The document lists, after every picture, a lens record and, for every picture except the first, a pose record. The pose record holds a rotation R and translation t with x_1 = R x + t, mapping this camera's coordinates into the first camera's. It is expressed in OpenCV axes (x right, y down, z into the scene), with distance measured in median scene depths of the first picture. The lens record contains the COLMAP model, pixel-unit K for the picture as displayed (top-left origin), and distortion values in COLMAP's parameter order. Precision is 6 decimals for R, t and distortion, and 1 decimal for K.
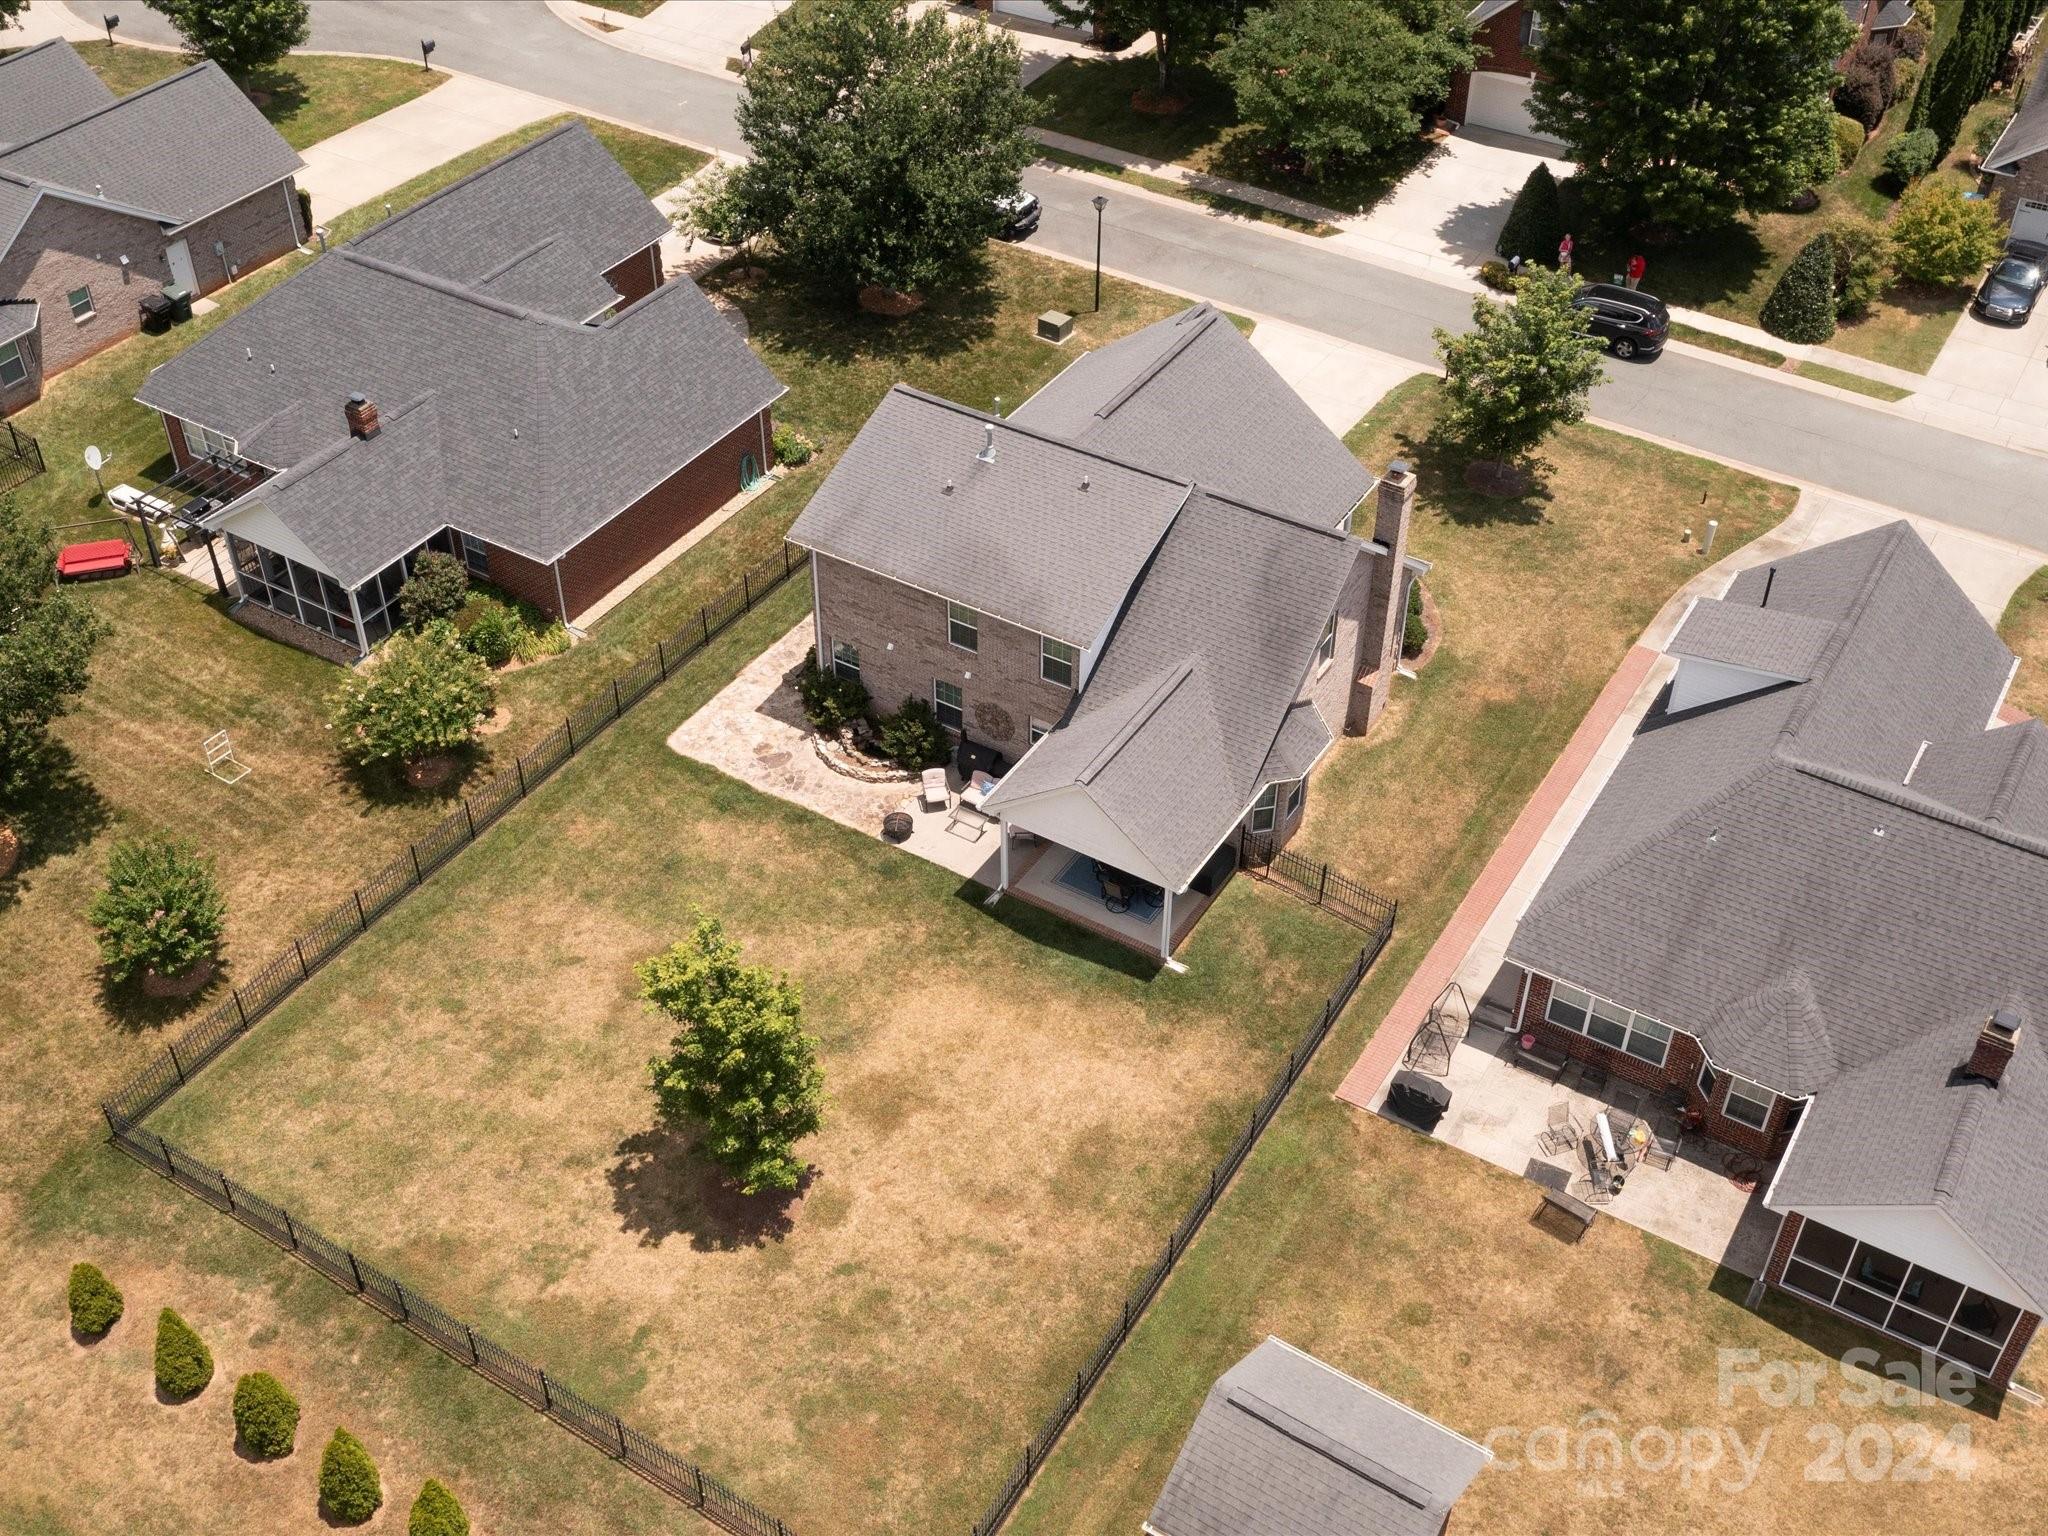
lens RADIAL K [[2145.7, 0, 1024.0], [0, 2145.7, 768.0], [0, 0, 1]] dist [-0.020429, 0.011932]
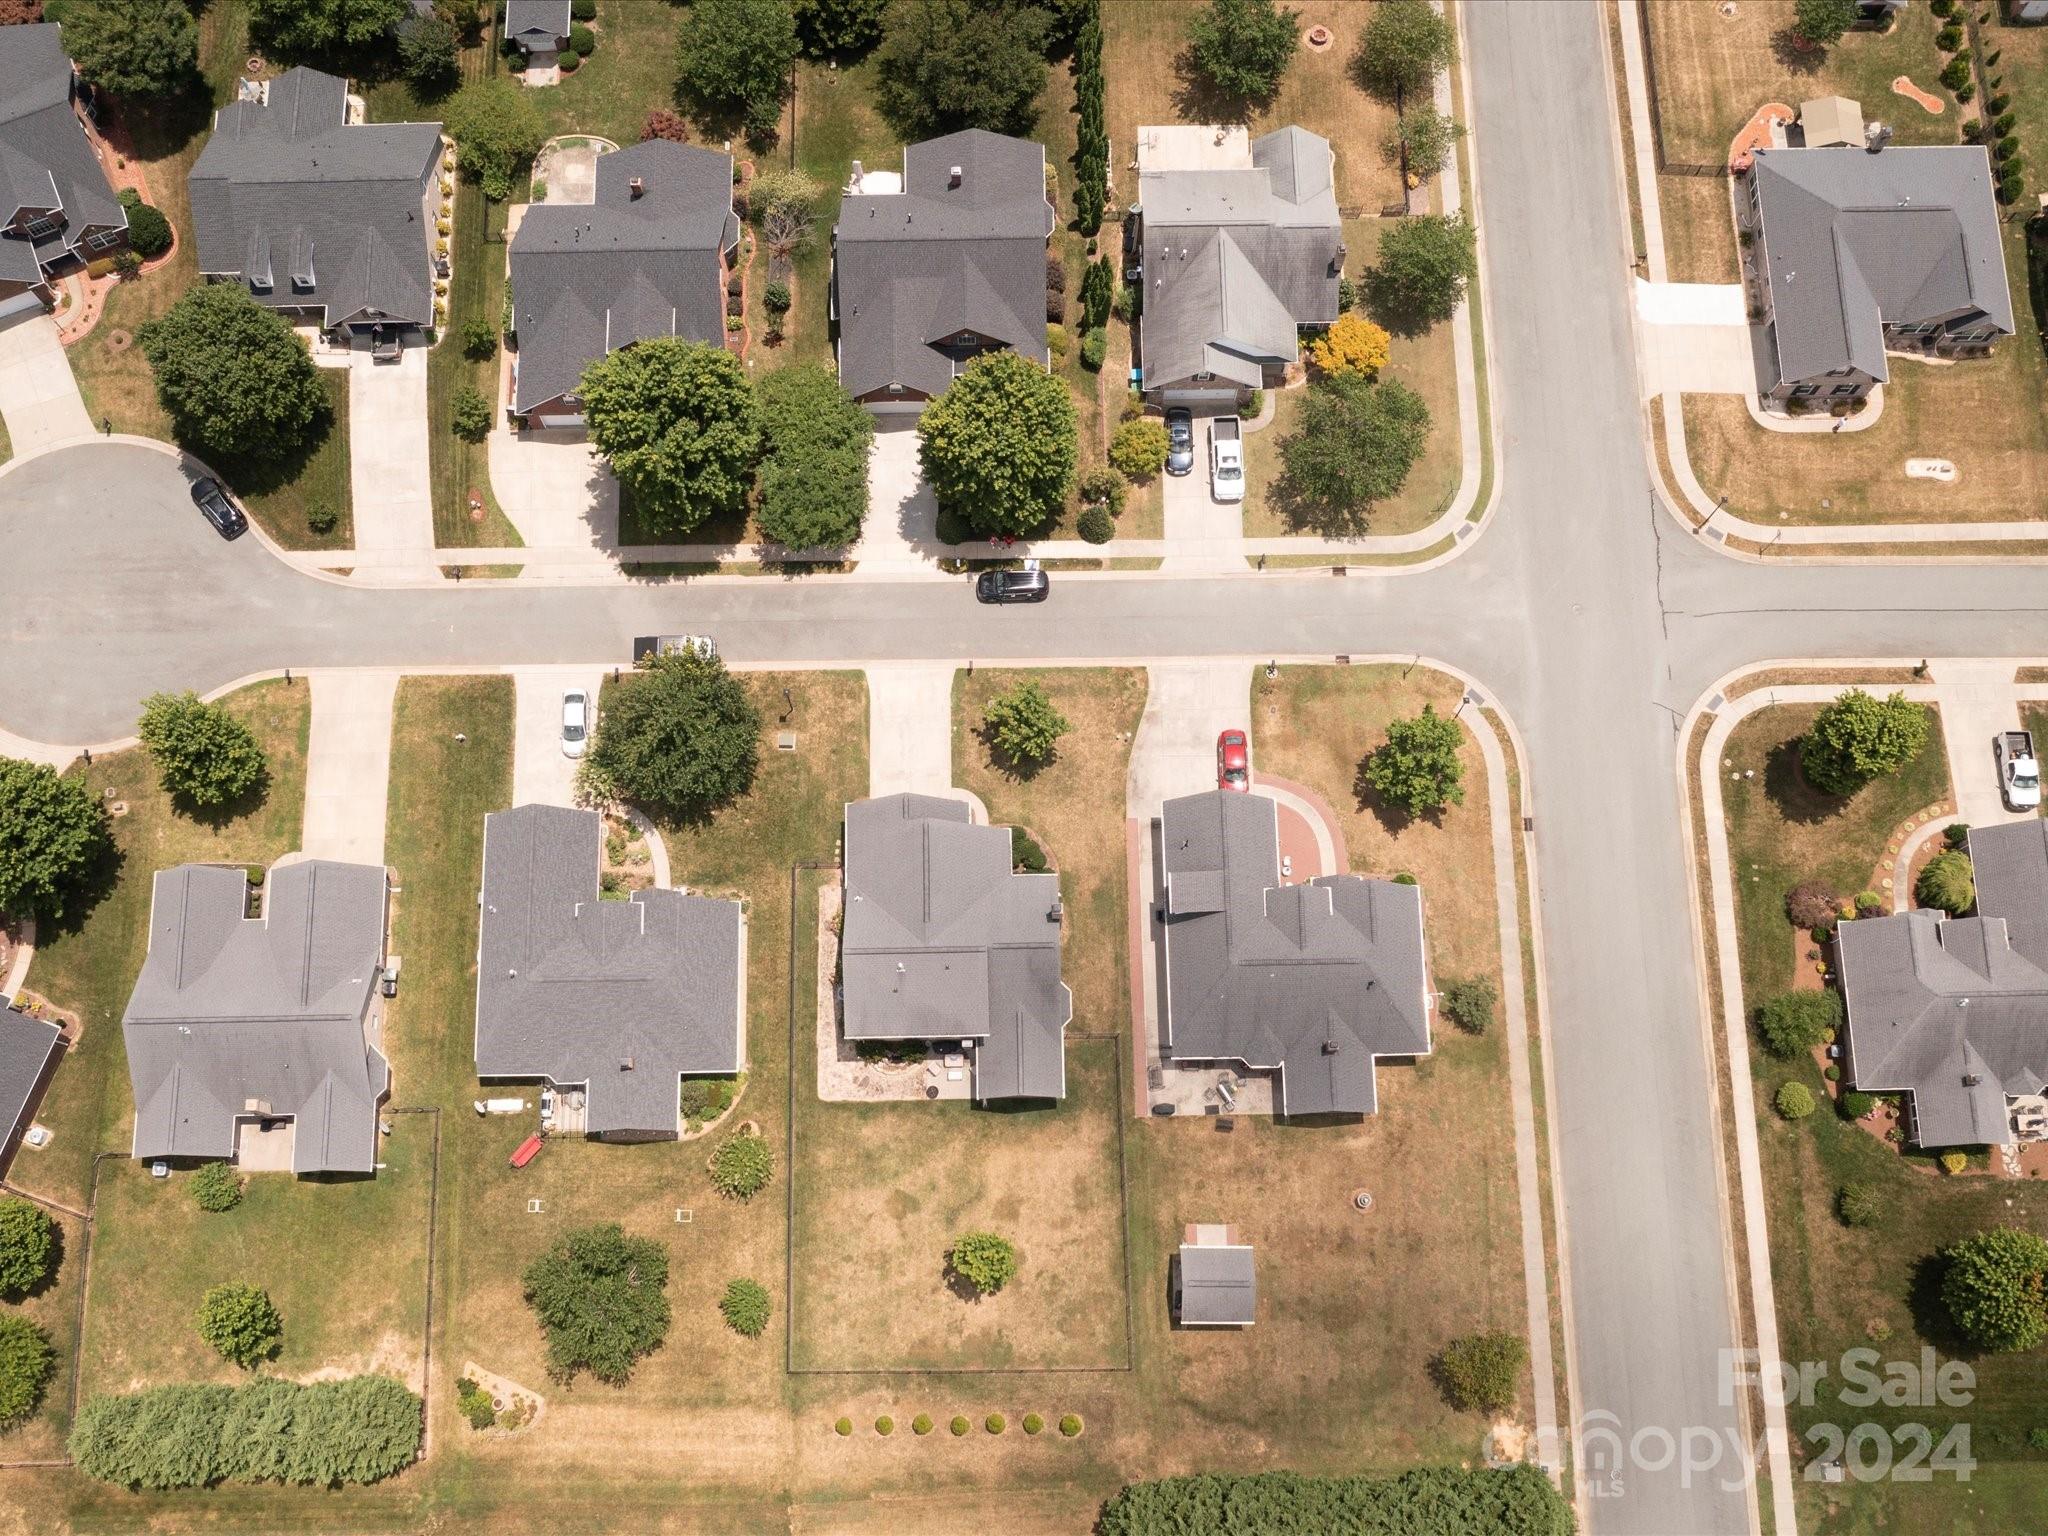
lens RADIAL K [[2145.7, 0, 1024.0], [0, 2145.7, 768.0], [0, 0, 1]] dist [-0.020429, 0.011932]
pose [[0.840154, -0.524781, 0.136916, -0.110839], [0.353167, 0.720963, 0.596226, -1.676634], [-0.411599, -0.452568, 0.791055, -0.857208]]
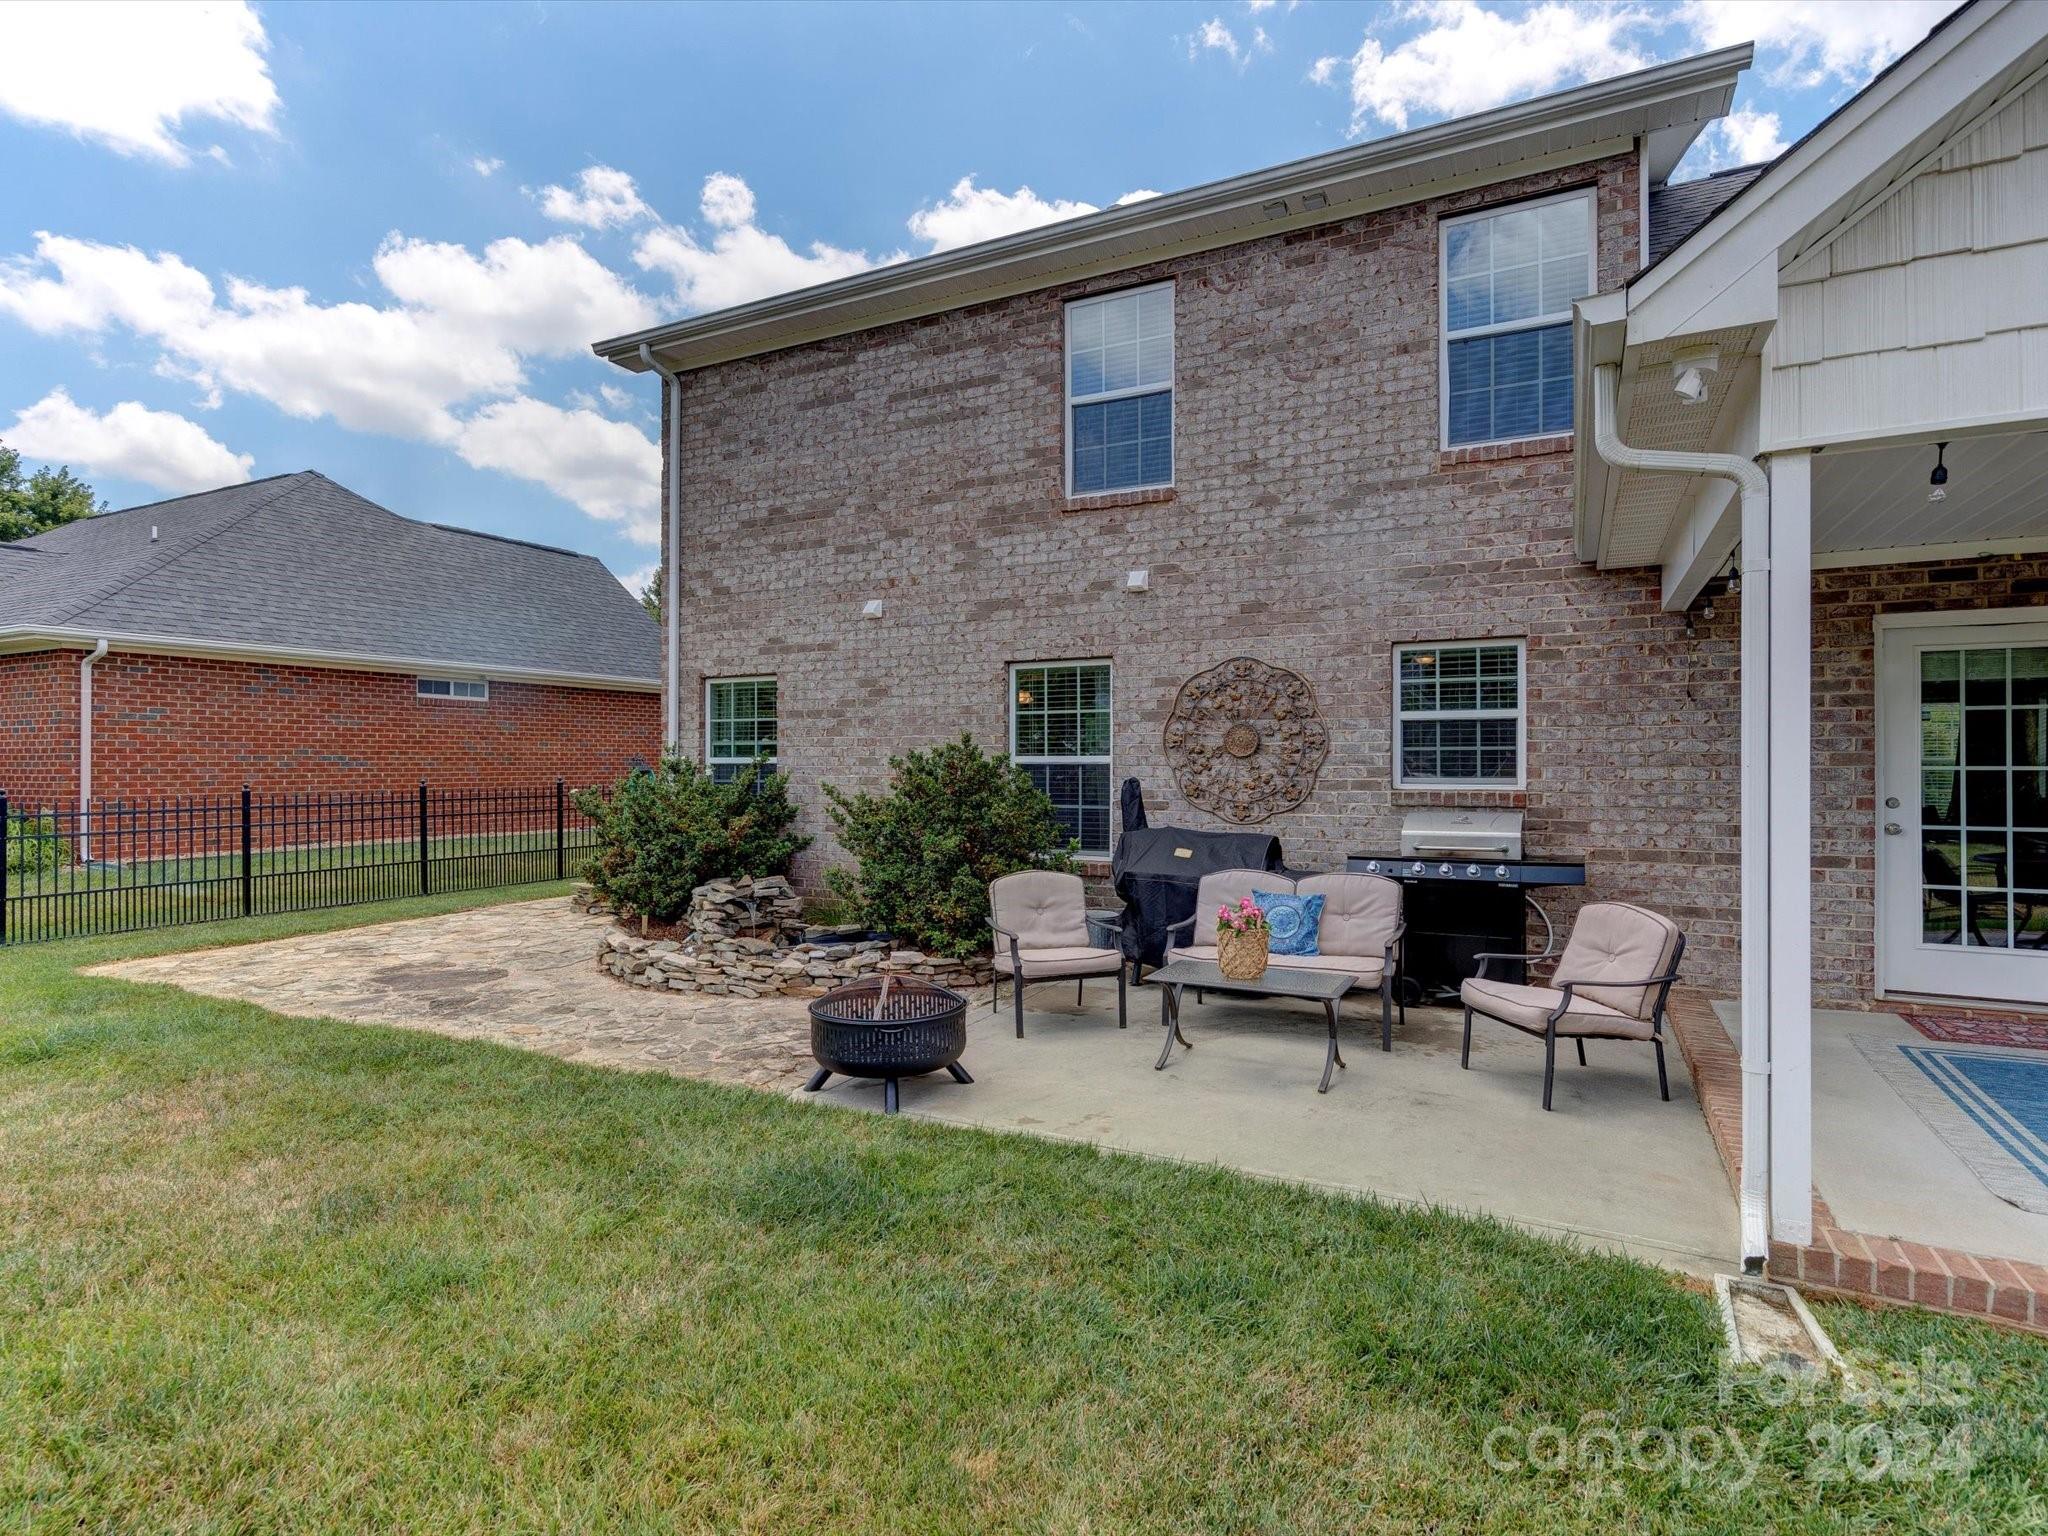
lens RADIAL K [[1054.3, 0, 1012.3], [0, 1054.3, 758.5], [0, 0, 1]] dist [-0.002672, 0.001058]
pose [[0.997184, -0.004271, 0.074867, -0.053034], [0.051950, 0.759326, -0.648633, 0.066972], [-0.054079, 0.650696, 0.757410, 0.886232]]
